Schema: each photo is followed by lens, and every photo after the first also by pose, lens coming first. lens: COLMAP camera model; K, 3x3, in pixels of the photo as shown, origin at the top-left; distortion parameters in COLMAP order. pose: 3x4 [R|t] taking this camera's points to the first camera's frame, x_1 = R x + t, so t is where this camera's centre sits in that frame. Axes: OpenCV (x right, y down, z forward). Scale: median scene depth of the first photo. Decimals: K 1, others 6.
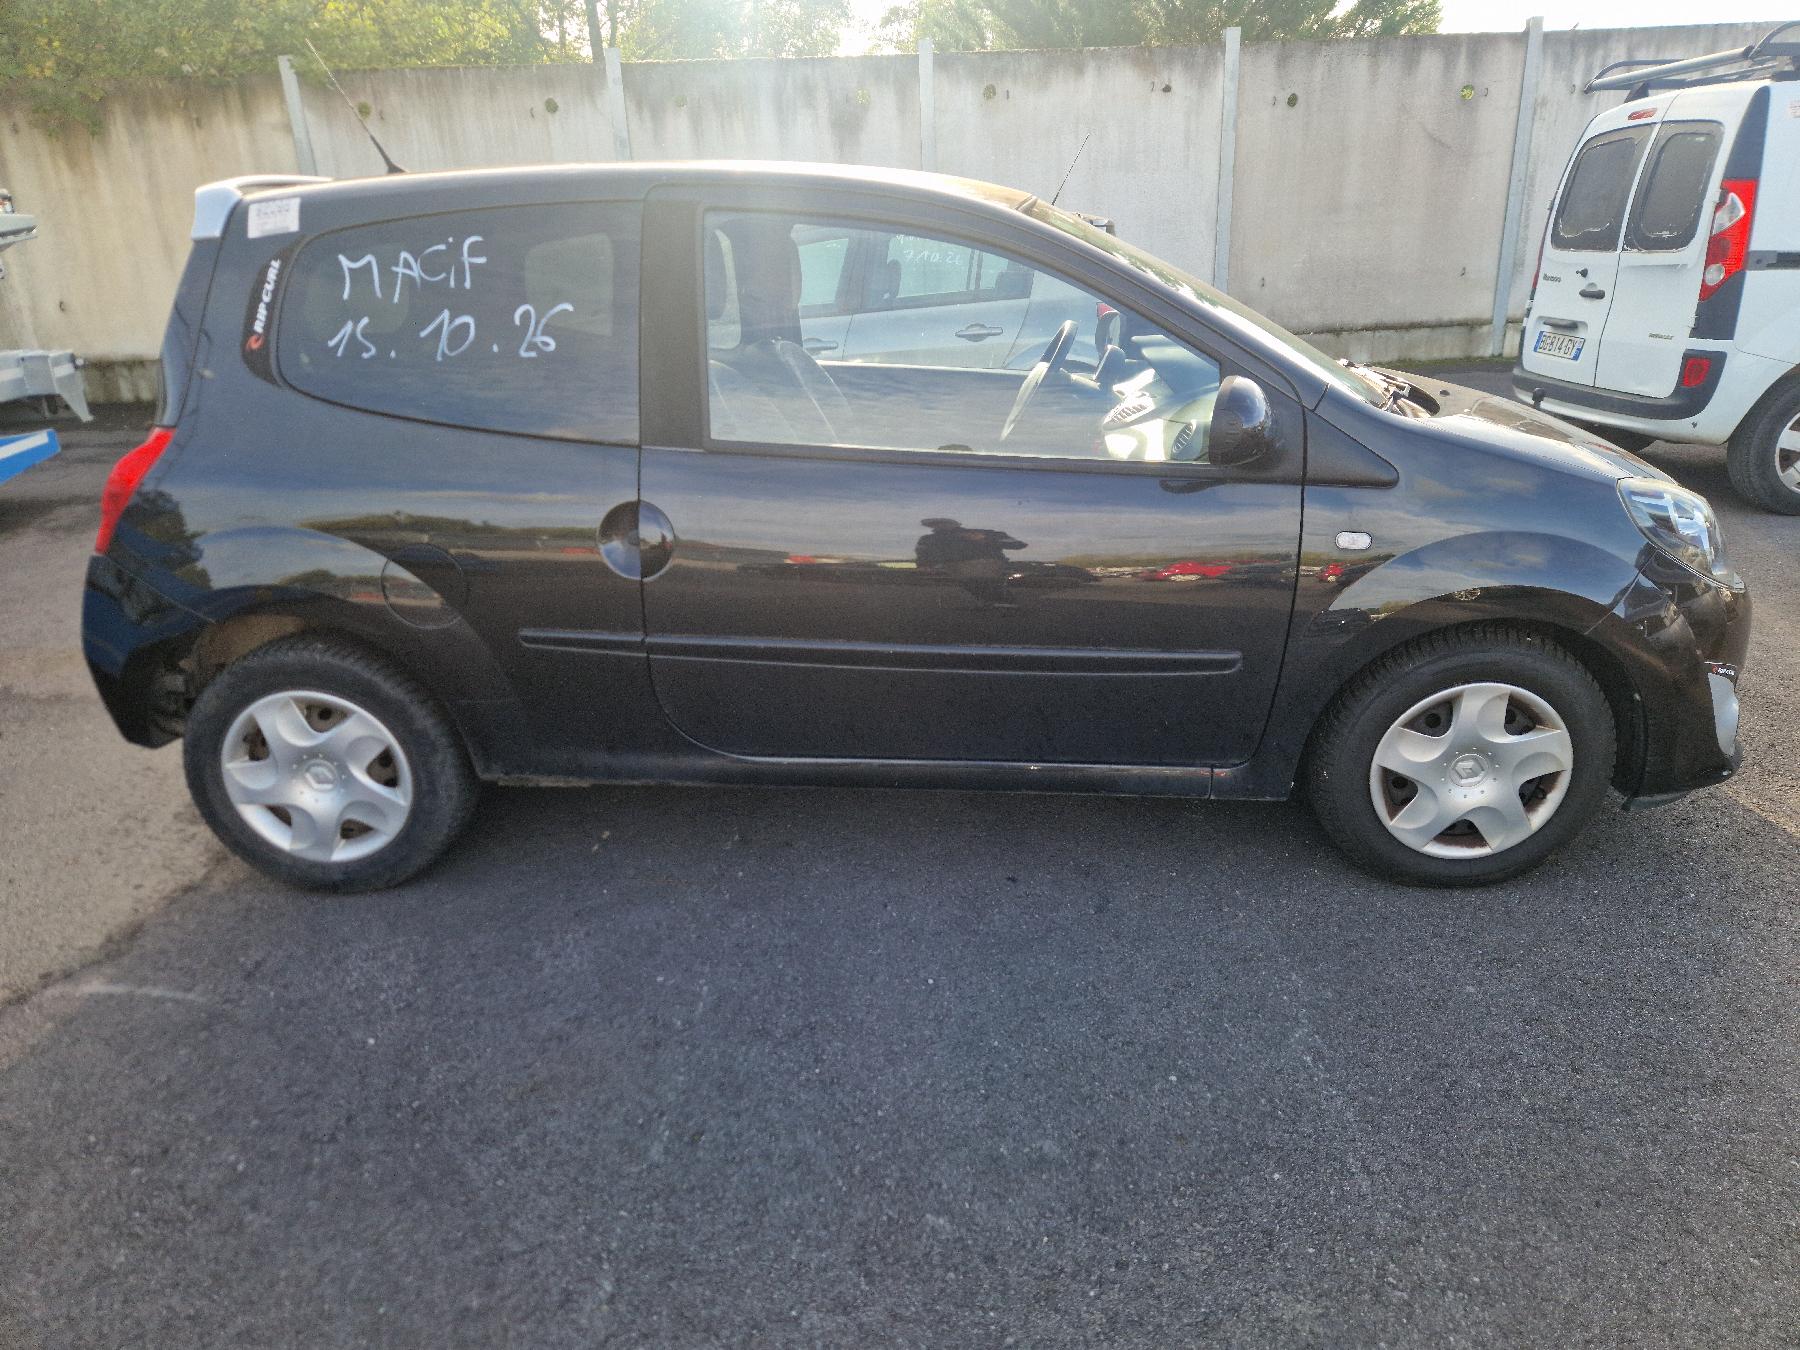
lens RADIAL K [[1216.3, 0, 899.2], [0, 1216.3, 611.0], [0, 0, 1]] dist [0.089453, -0.089627]
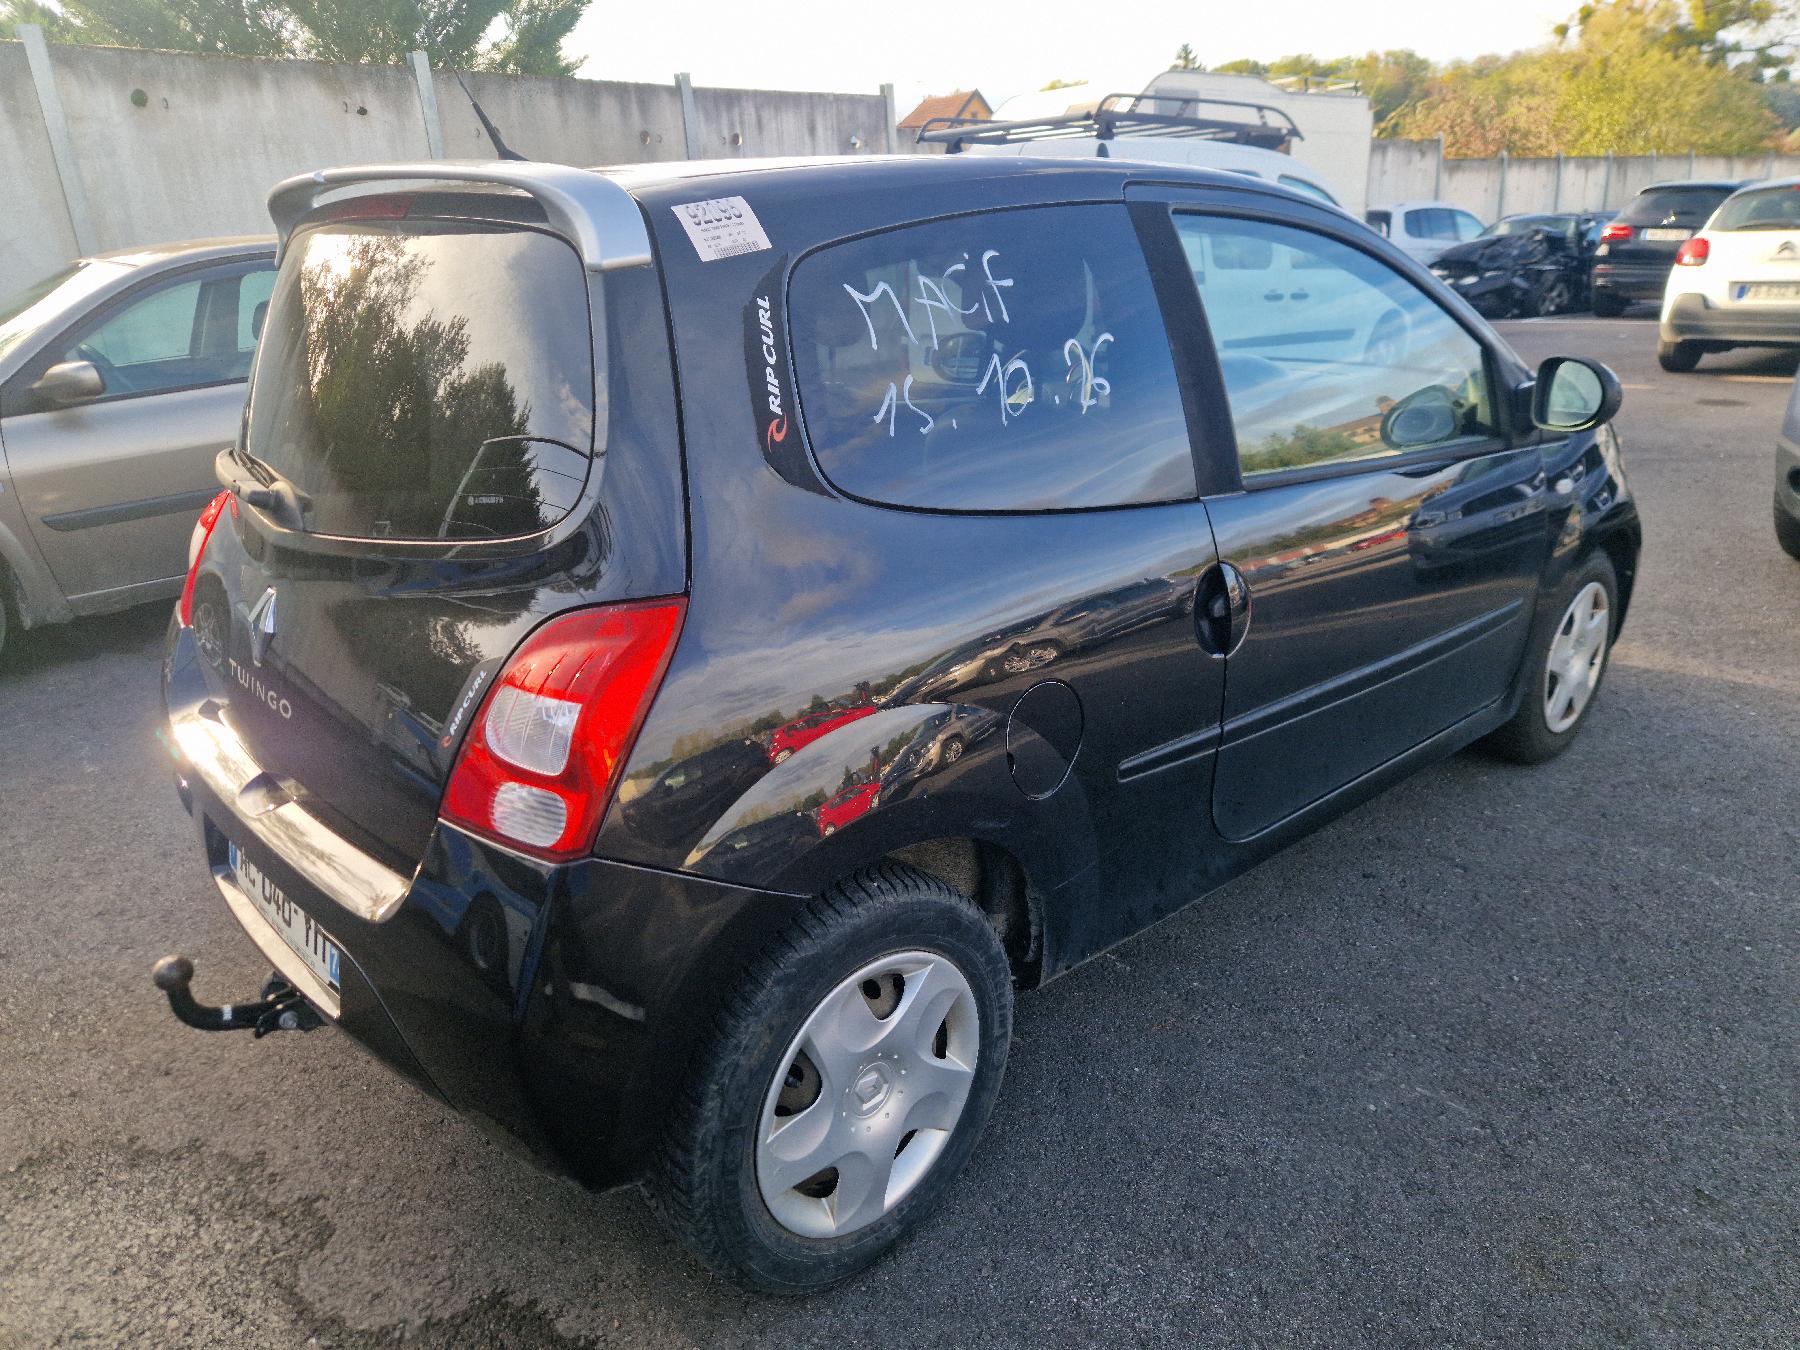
lens RADIAL K [[1216.3, 0, 899.2], [0, 1216.3, 611.0], [0, 0, 1]] dist [0.089453, -0.089627]
pose [[0.708386, -0.208487, 0.674331, -0.837886], [0.229161, 0.971559, 0.059649, -0.142220], [-0.667588, 0.112276, 0.736016, 0.492695]]
